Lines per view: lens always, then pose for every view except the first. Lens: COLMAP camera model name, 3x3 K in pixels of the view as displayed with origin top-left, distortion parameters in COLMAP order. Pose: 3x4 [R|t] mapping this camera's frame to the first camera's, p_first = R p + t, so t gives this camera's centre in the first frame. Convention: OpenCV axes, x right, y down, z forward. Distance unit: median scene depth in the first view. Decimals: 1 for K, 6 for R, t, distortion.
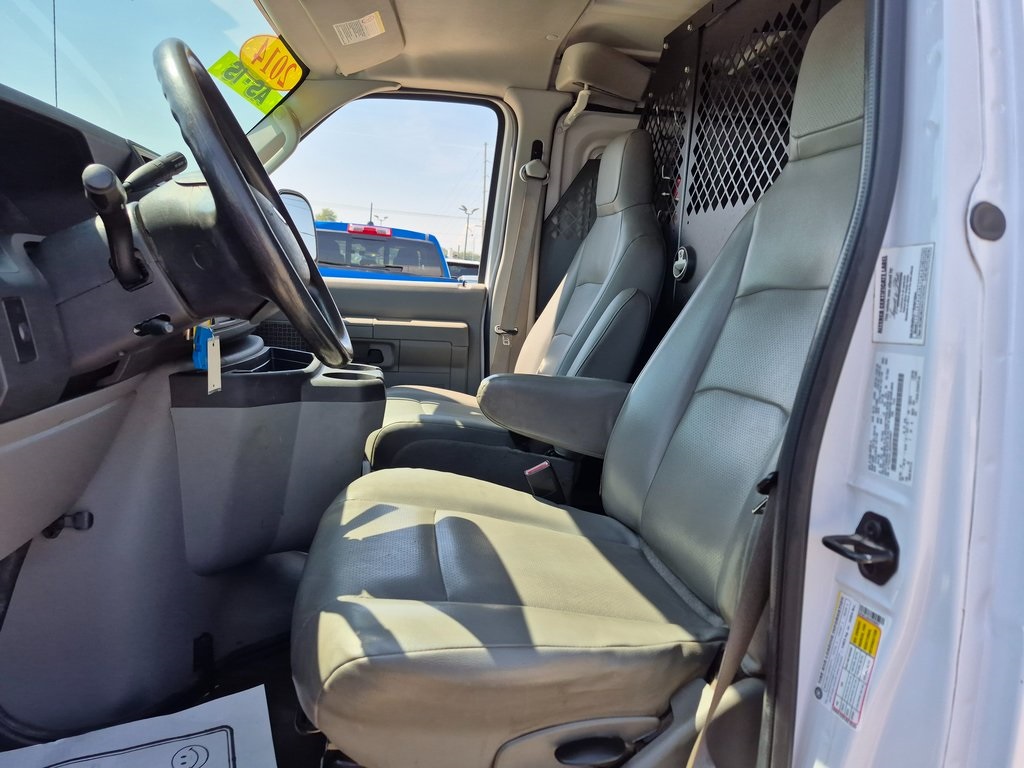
lens RADIAL K [[712.2, 0, 512.0], [0, 712.2, 384.0], [0, 0, 1]] dist [0.088117, -0.138139]
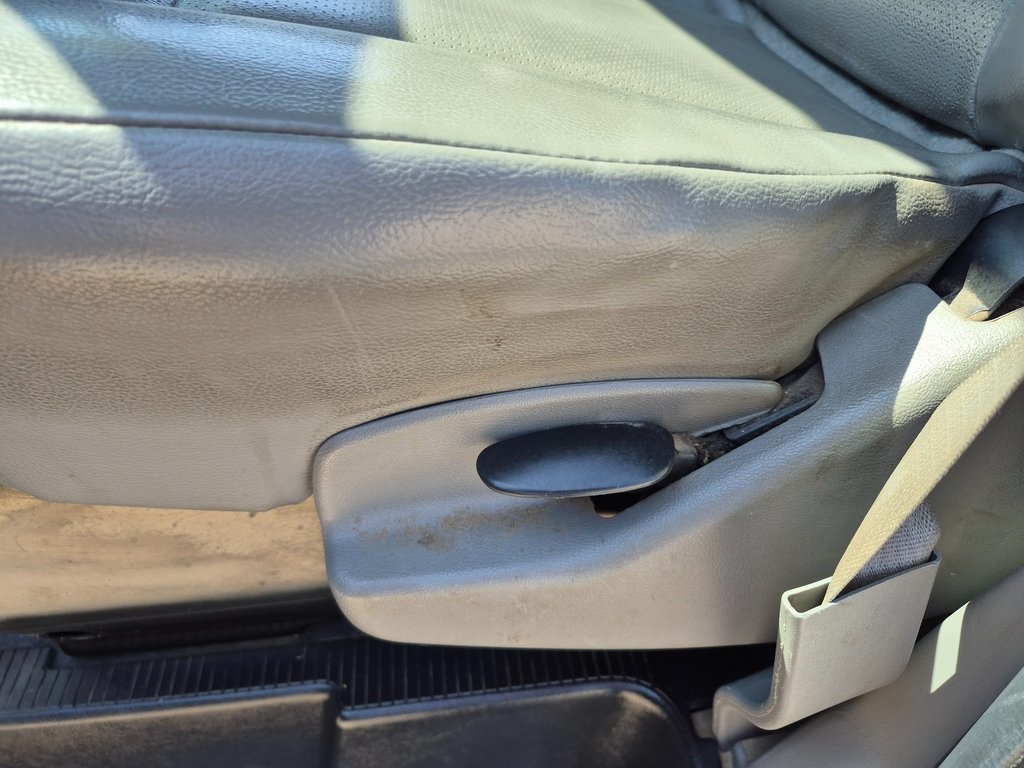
lens RADIAL K [[712.2, 0, 512.0], [0, 712.2, 384.0], [0, 0, 1]] dist [0.088117, -0.138139]
pose [[0.997474, 0.045327, -0.054686, 0.092686], [-0.011345, 0.861698, 0.507294, 0.289648], [0.070117, -0.505393, 0.860036, 0.697878]]
